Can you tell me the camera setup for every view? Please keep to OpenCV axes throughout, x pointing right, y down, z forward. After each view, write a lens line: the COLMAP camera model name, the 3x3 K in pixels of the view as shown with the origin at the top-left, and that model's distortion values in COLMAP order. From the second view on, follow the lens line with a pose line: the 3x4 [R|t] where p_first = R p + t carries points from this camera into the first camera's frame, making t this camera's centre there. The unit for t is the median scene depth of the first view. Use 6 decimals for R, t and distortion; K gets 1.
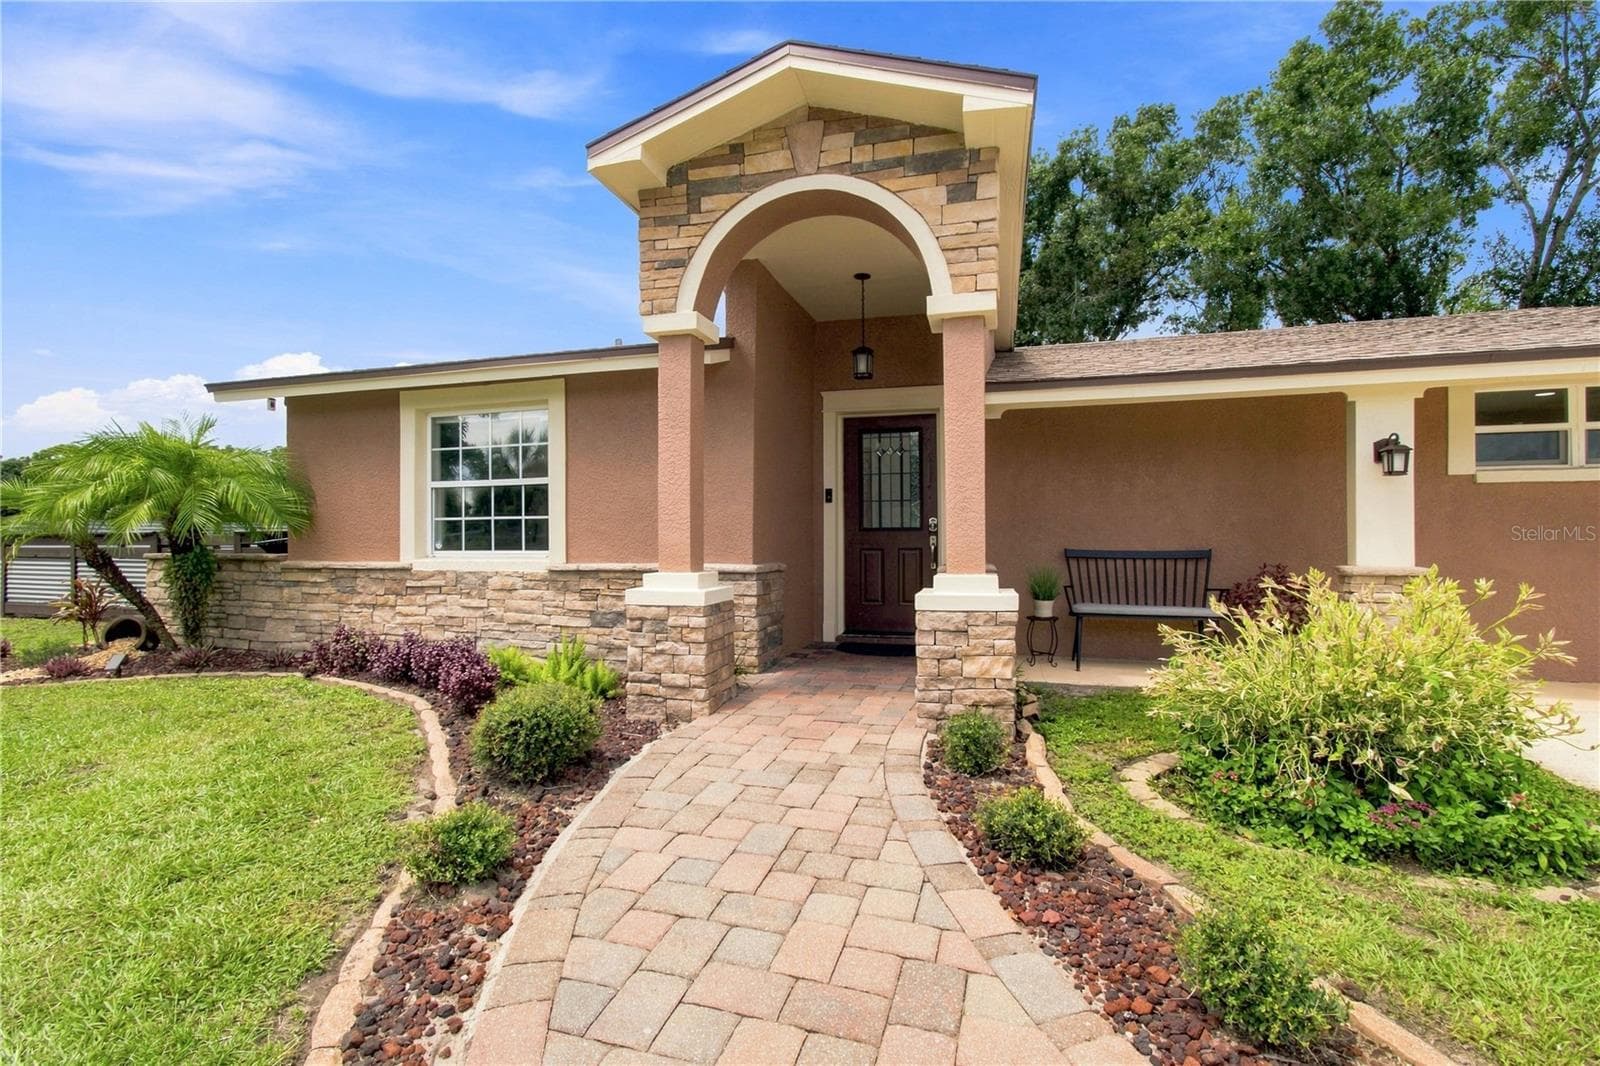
lens RADIAL K [[726.2, 0, 800.0], [0, 726.2, 533.0], [0, 0, 1]] dist [0.024963, -0.011464]
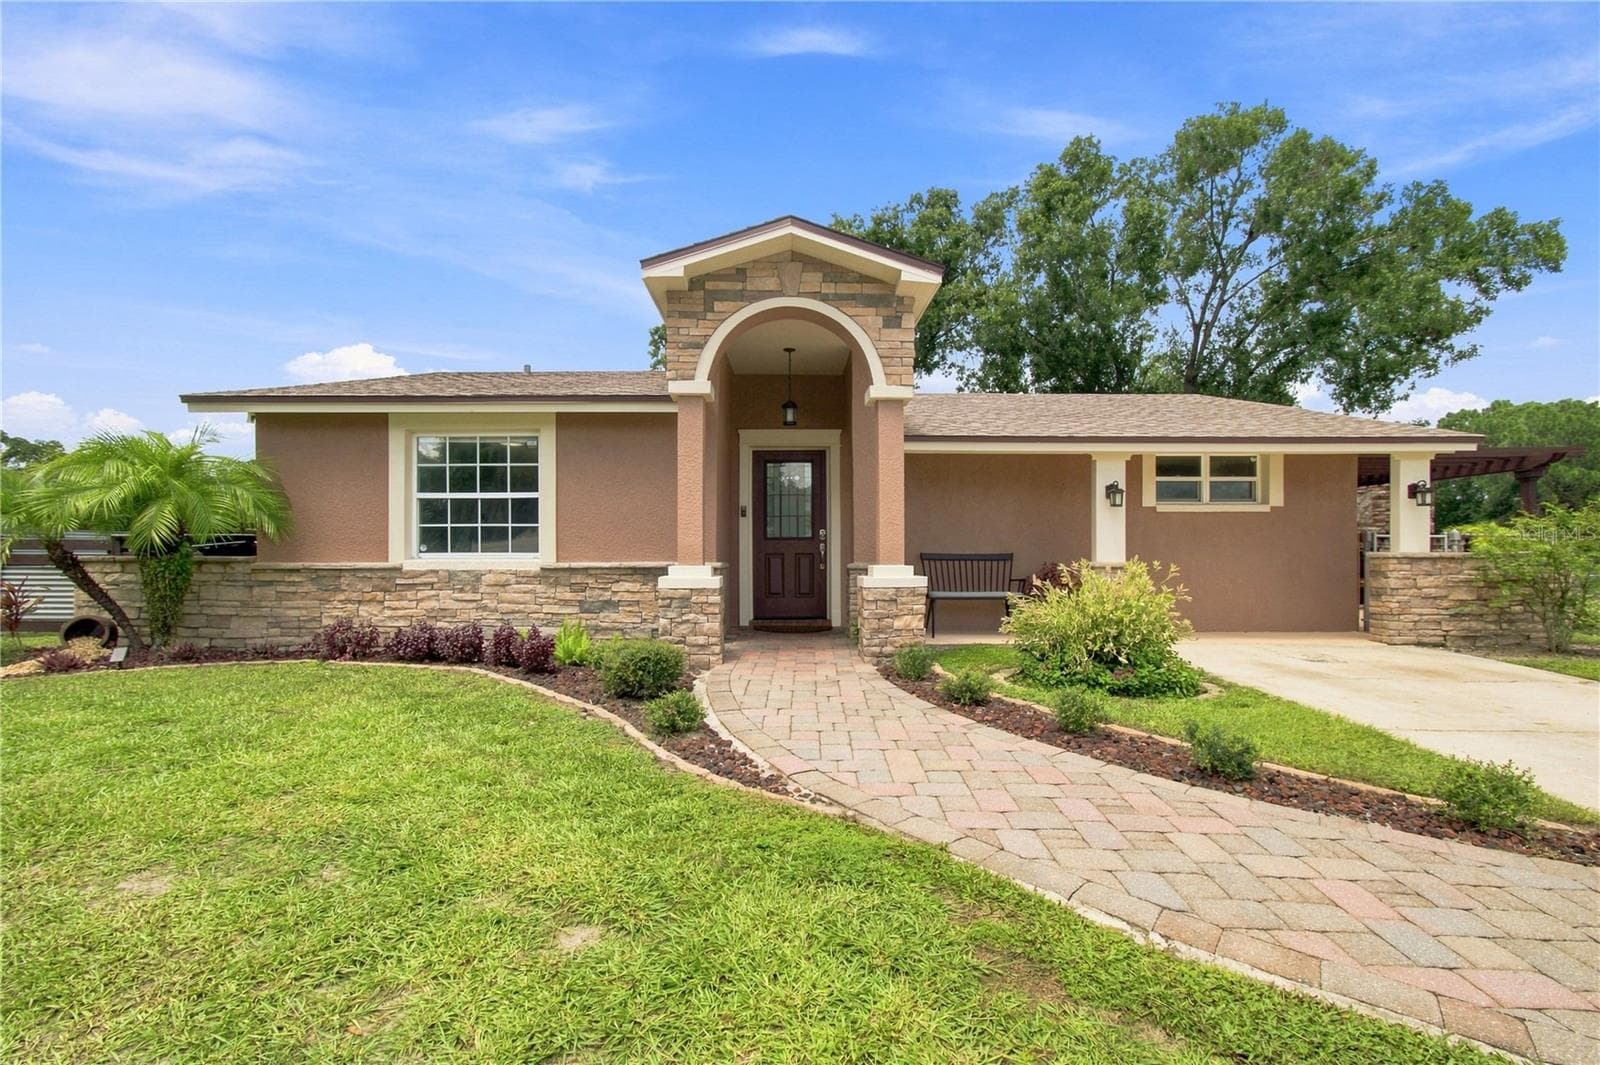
lens RADIAL K [[758.5, 0, 799.9], [0, 758.5, 547.9], [0, 0, 1]] dist [-0.002949, -0.000163]
pose [[0.955464, 0.005017, 0.295065, -0.304934], [-0.005059, 0.999987, -0.000620, 0.015360], [-0.295064, -0.000900, 0.955477, -0.343643]]
